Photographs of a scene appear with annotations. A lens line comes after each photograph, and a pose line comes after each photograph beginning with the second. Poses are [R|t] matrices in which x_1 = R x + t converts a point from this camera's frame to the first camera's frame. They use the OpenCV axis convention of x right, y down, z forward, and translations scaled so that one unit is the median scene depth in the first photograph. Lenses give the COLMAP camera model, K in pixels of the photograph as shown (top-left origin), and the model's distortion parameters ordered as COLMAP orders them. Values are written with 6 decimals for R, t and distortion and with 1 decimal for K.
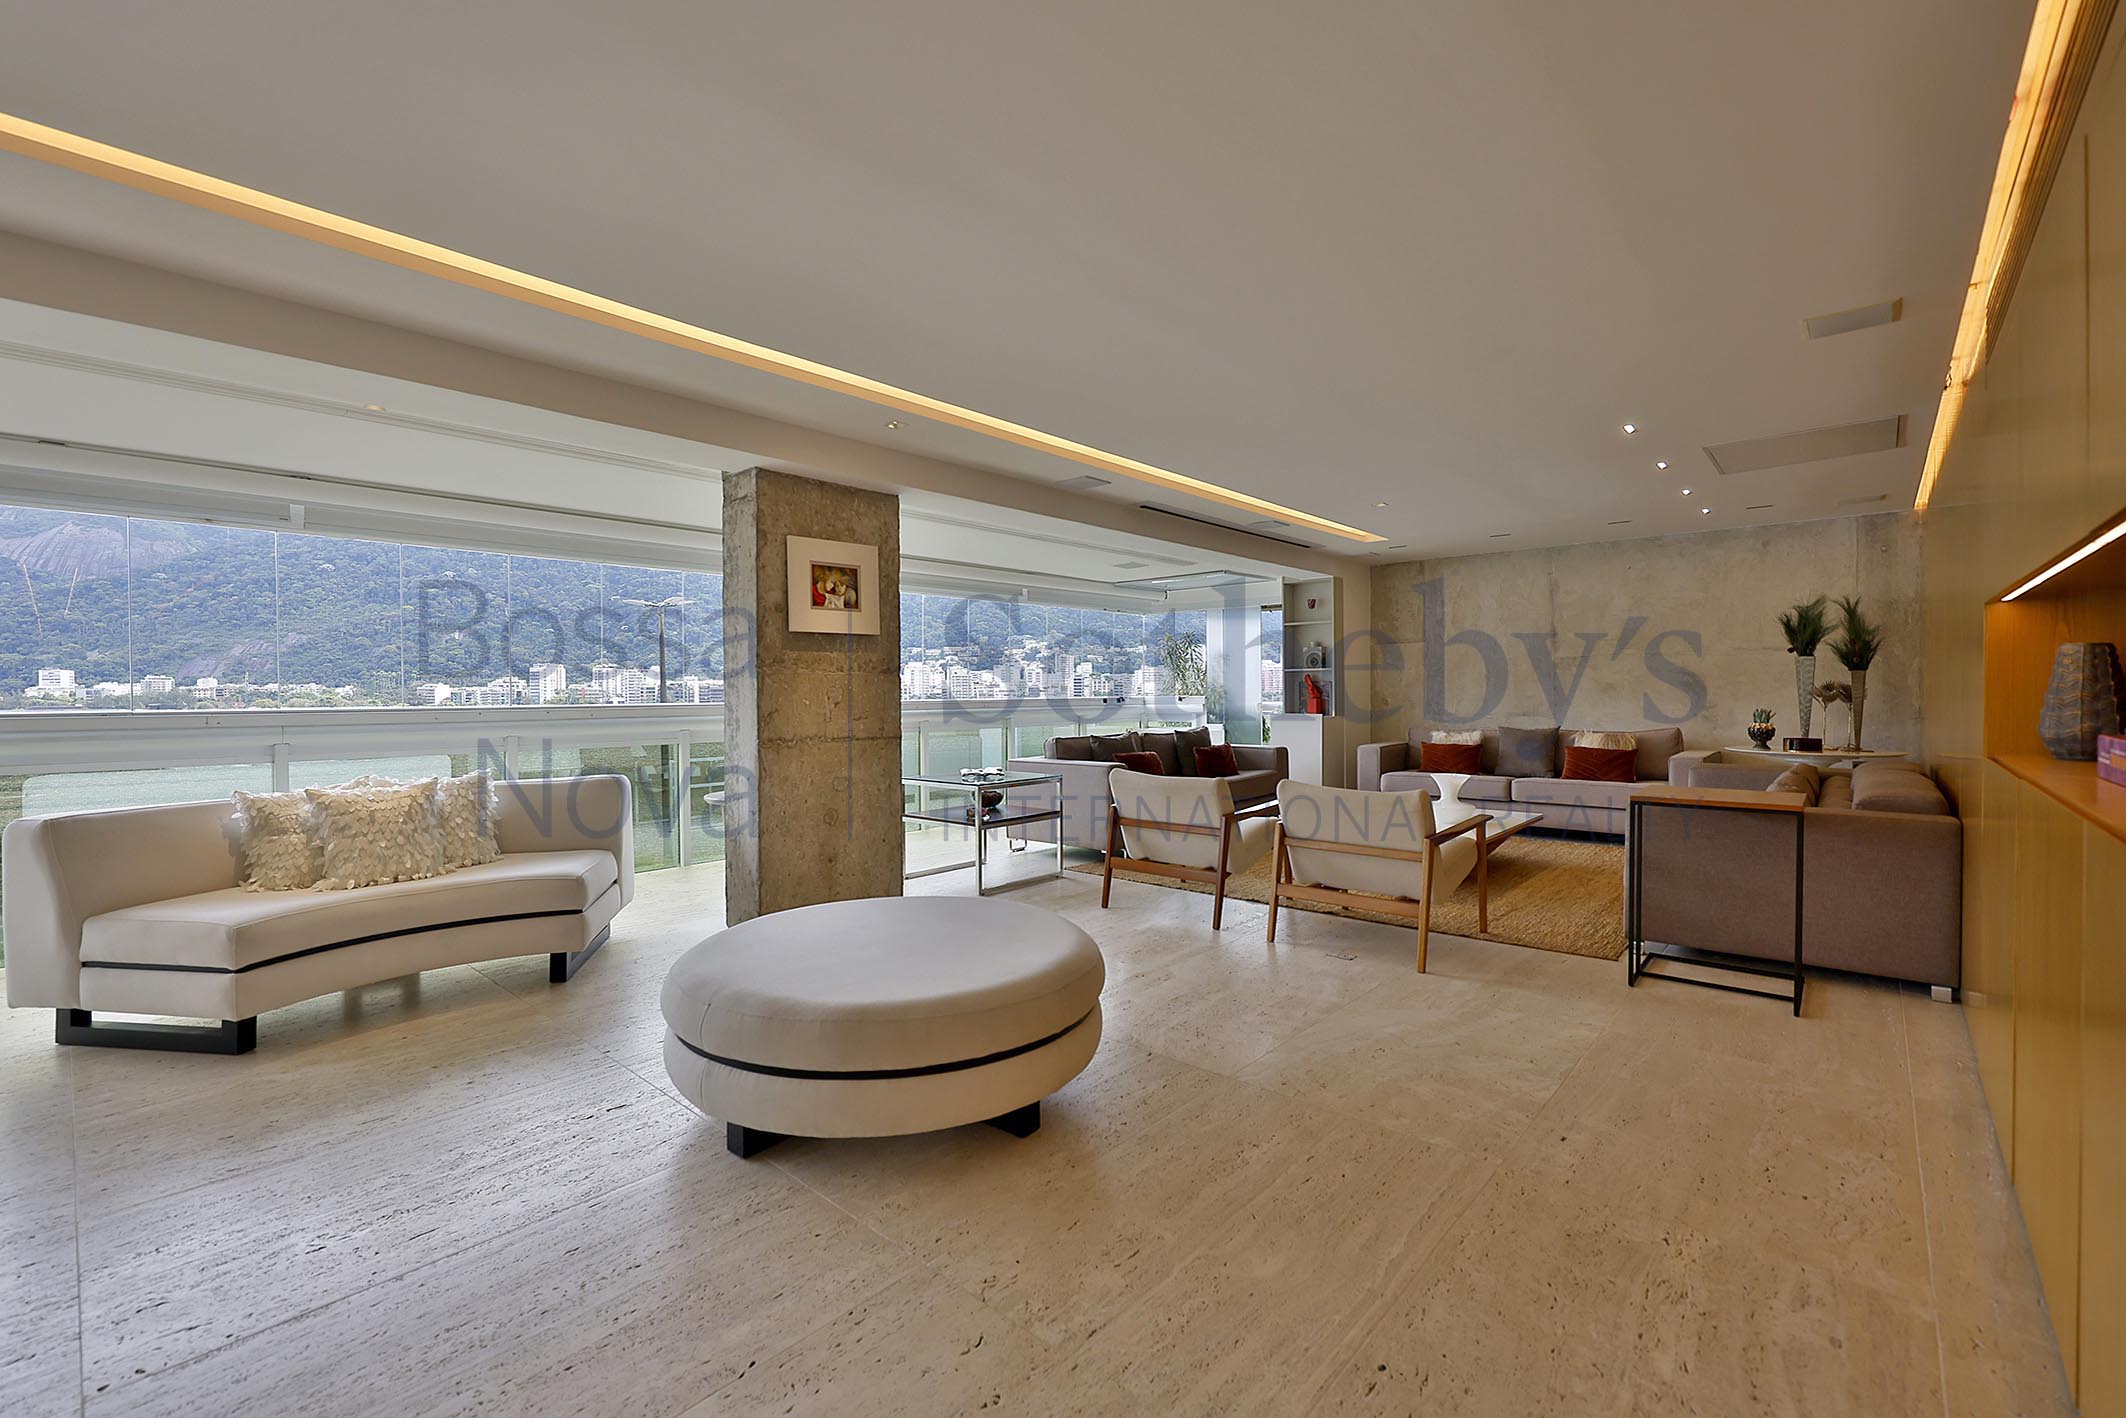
lens RADIAL K [[900.5, 0, 1049.4], [0, 900.5, 704.4], [0, 0, 1]] dist [-0.002424, 0.000373]
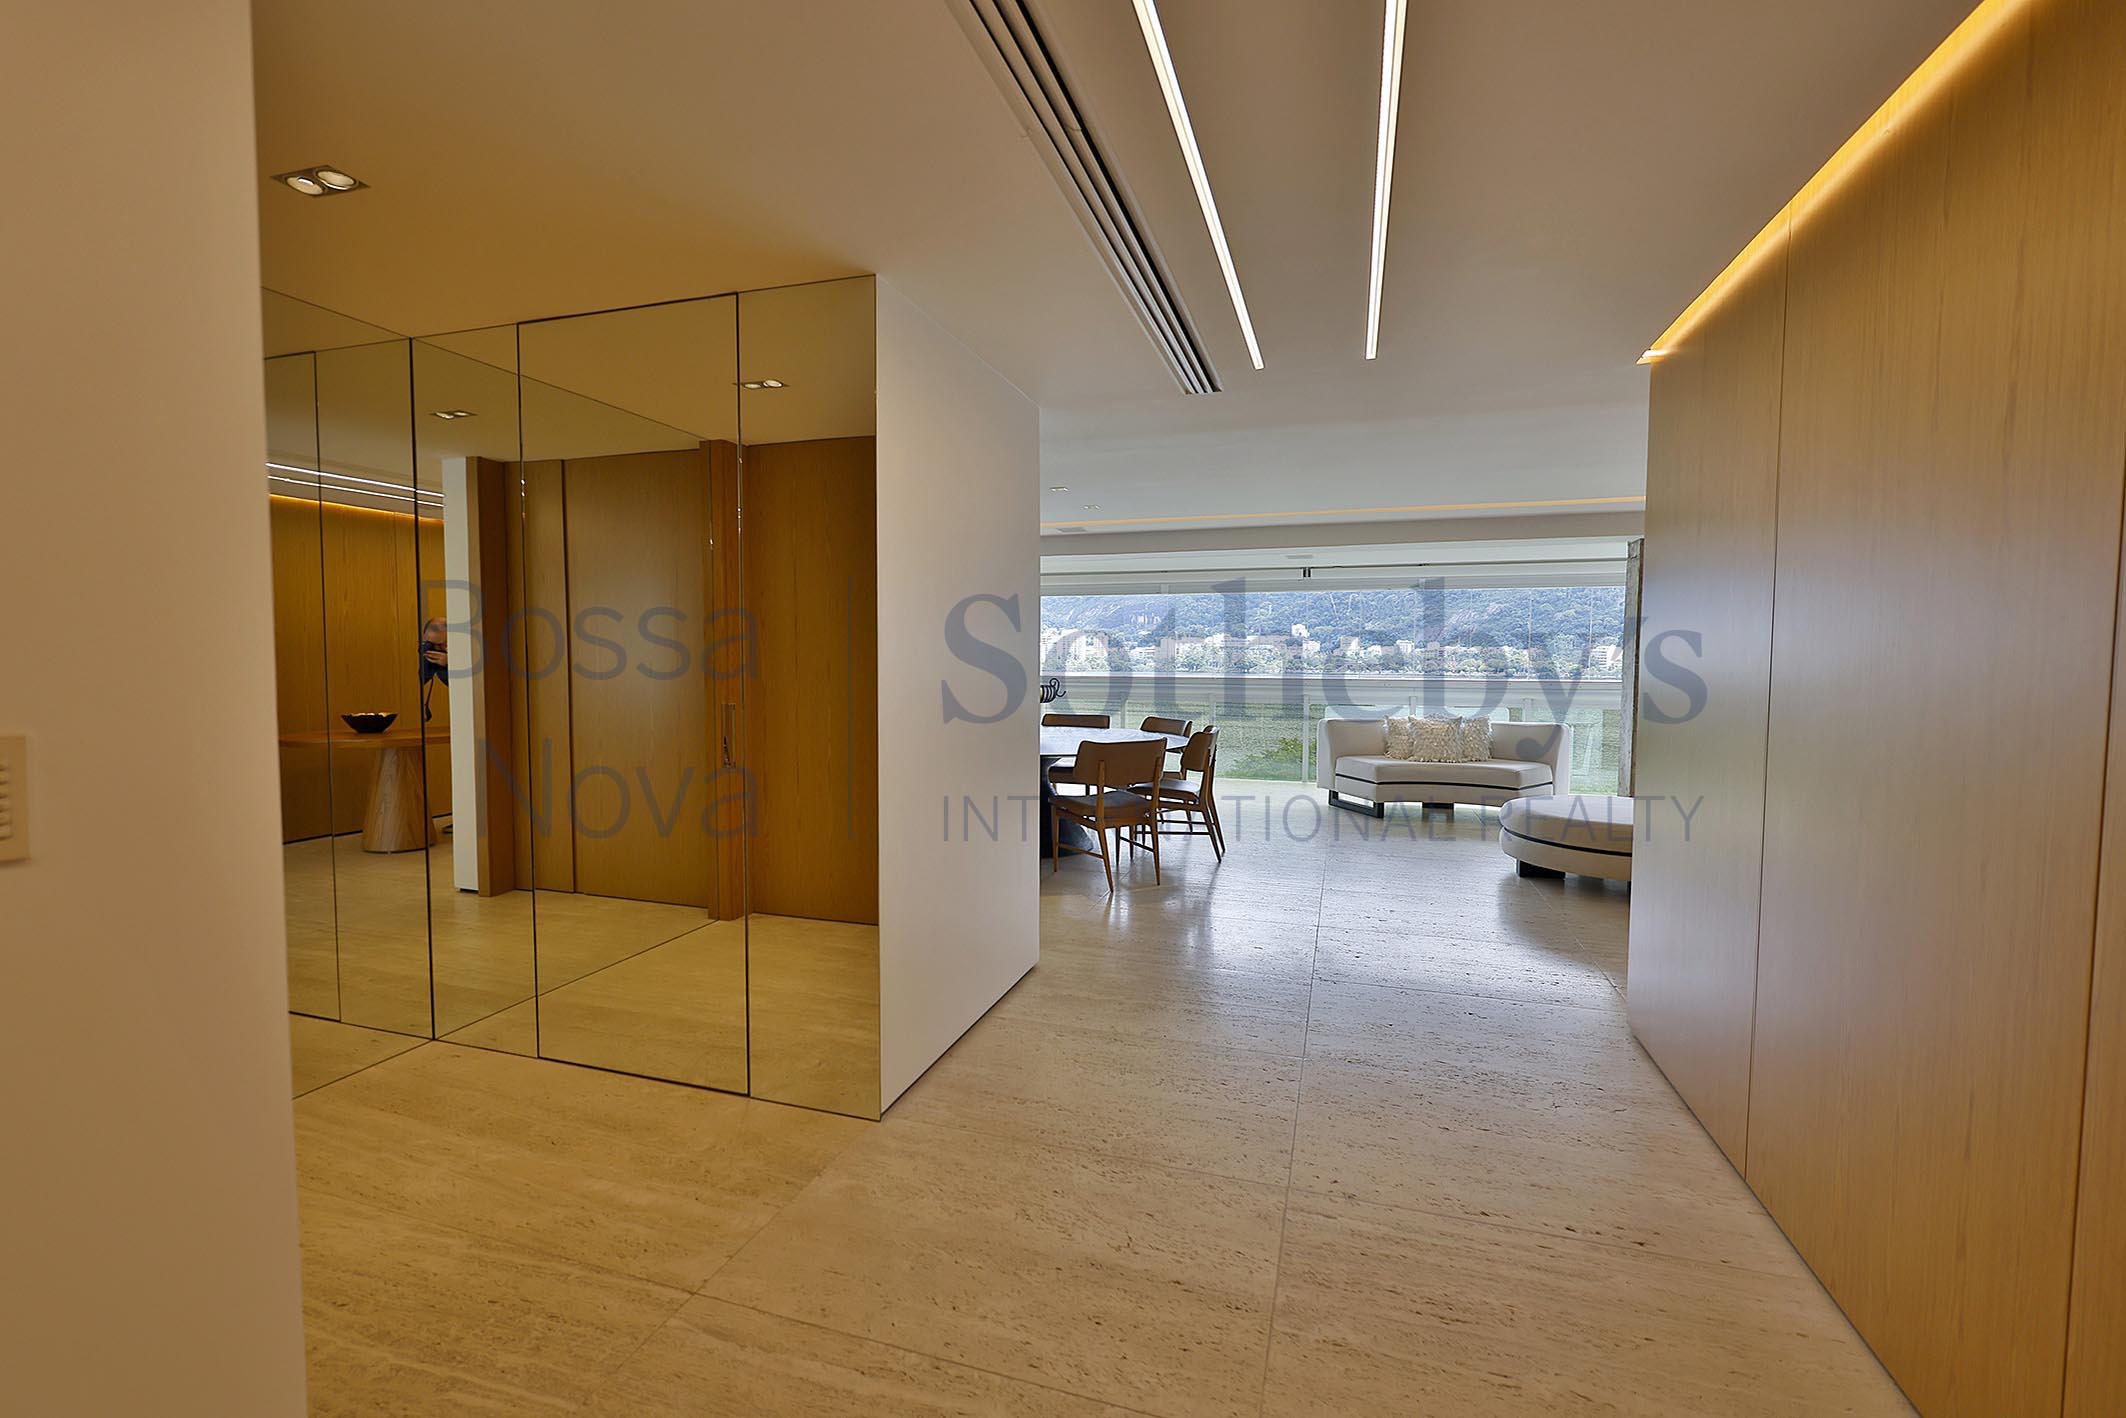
lens RADIAL K [[900.5, 0, 1056.7], [0, 900.5, 702.7], [0, 0, 1]] dist [-0.002424, 0.000373]
pose [[0.409573, 0.054087, -0.910673, 0.467541], [-0.016989, 0.998520, 0.051664, -0.022591], [0.912119, -0.005689, 0.409886, -0.396219]]
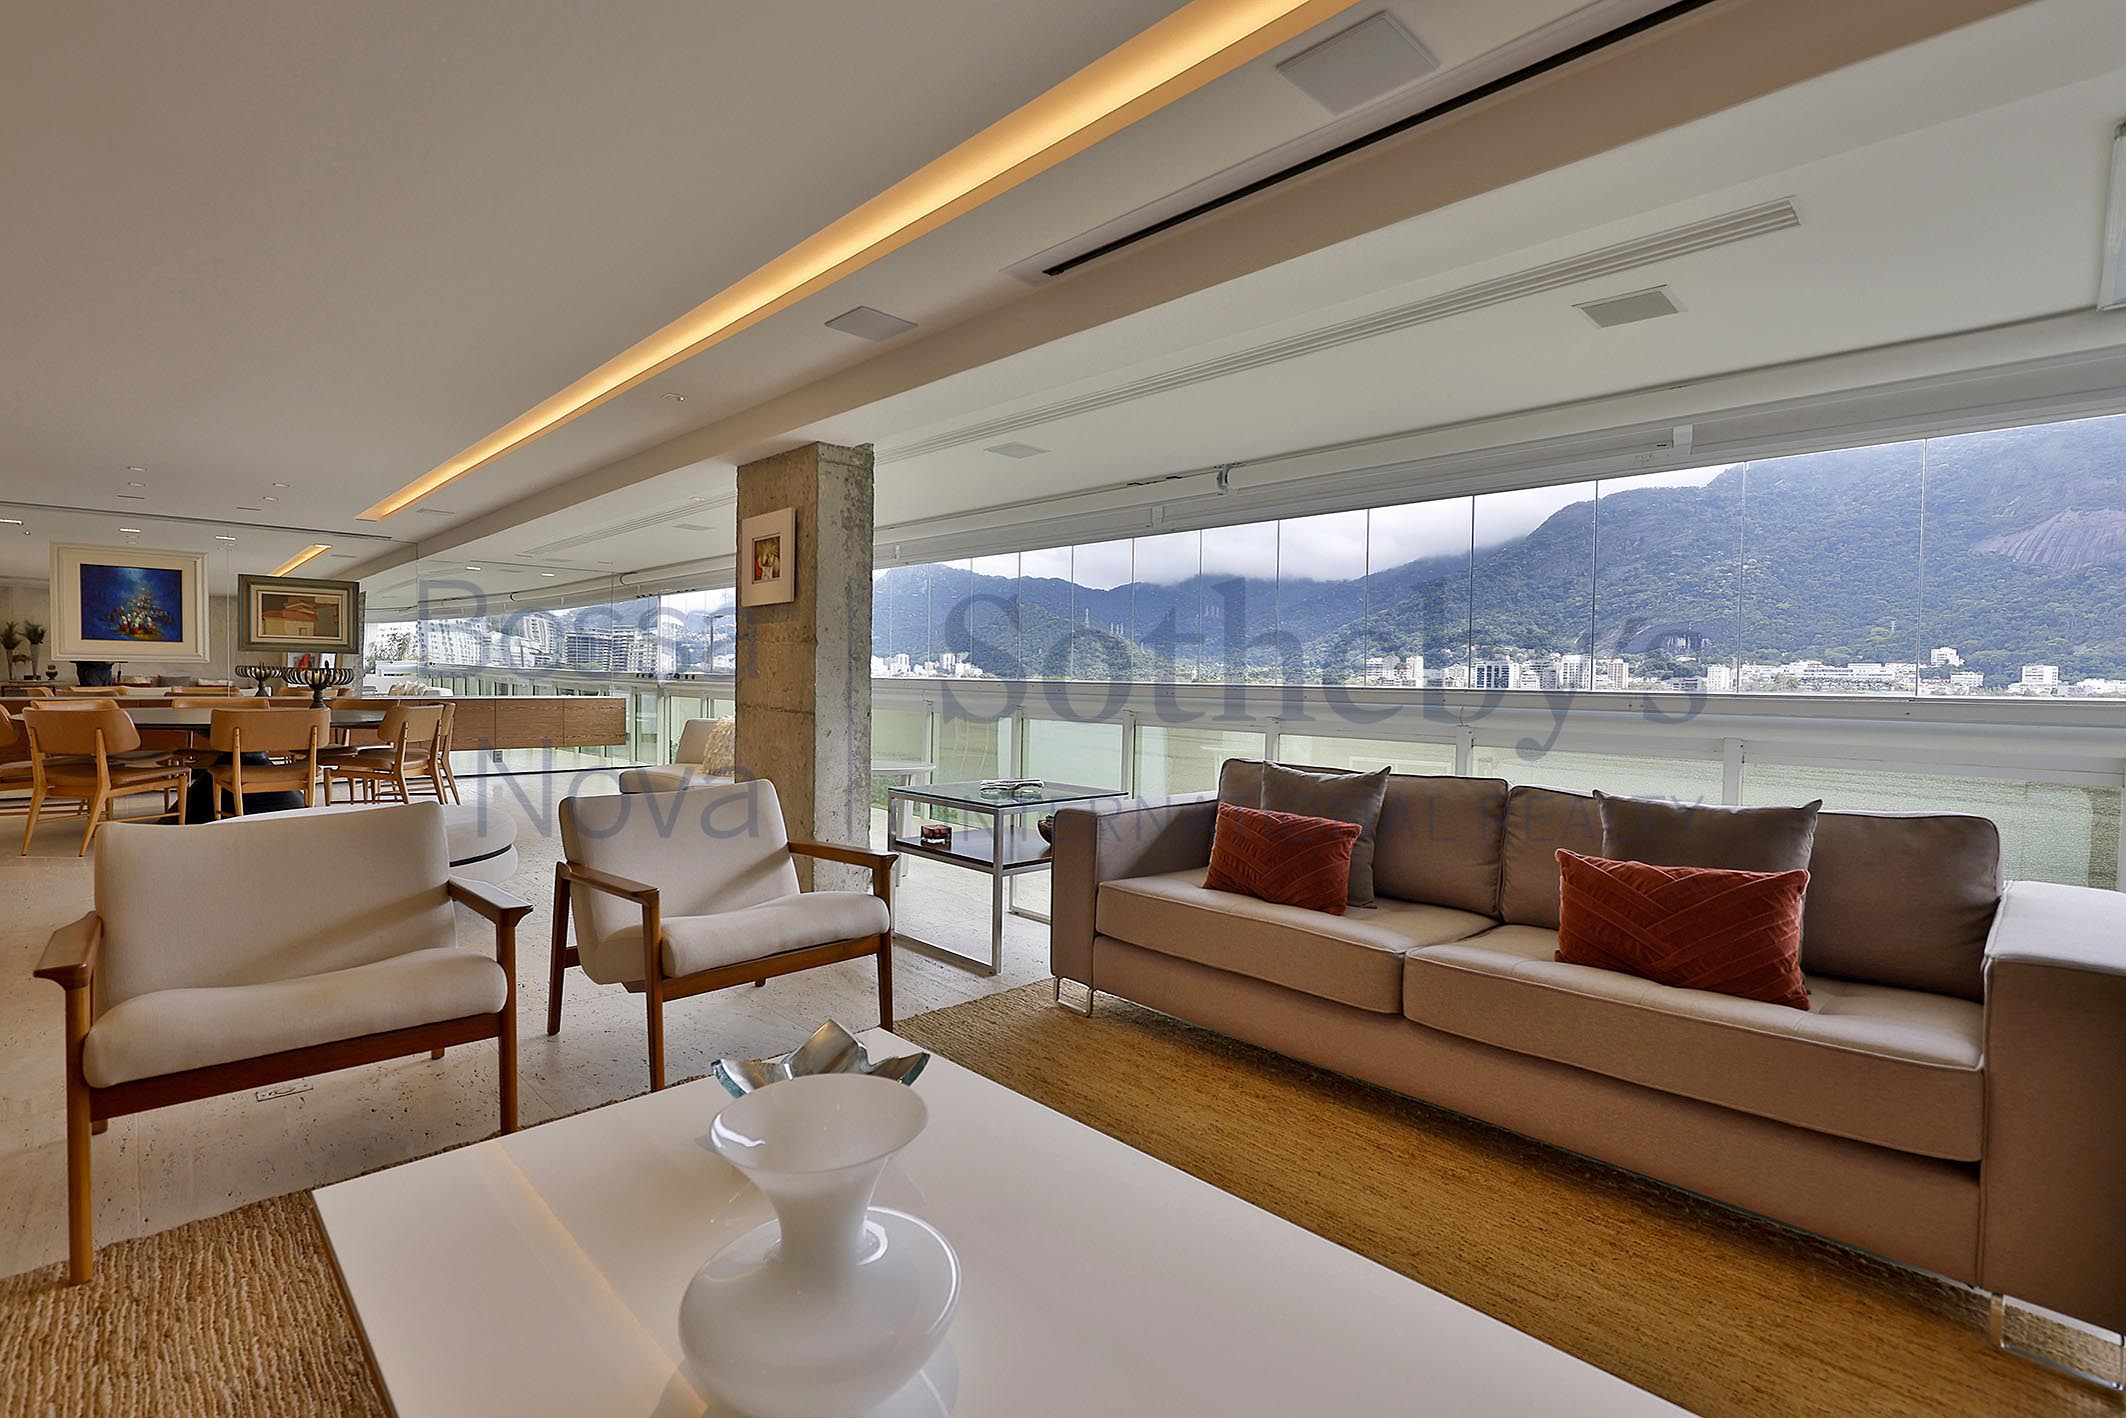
lens RADIAL K [[962.8, 0, 1040.9], [0, 962.8, 712.8], [0, 0, 1]] dist [-0.002356, 0.000540]
pose [[-0.073770, 0.040464, -0.996454, 0.564134], [-0.029941, 0.998636, 0.042769, -0.008351], [0.996826, 0.032990, -0.072458, 0.946234]]
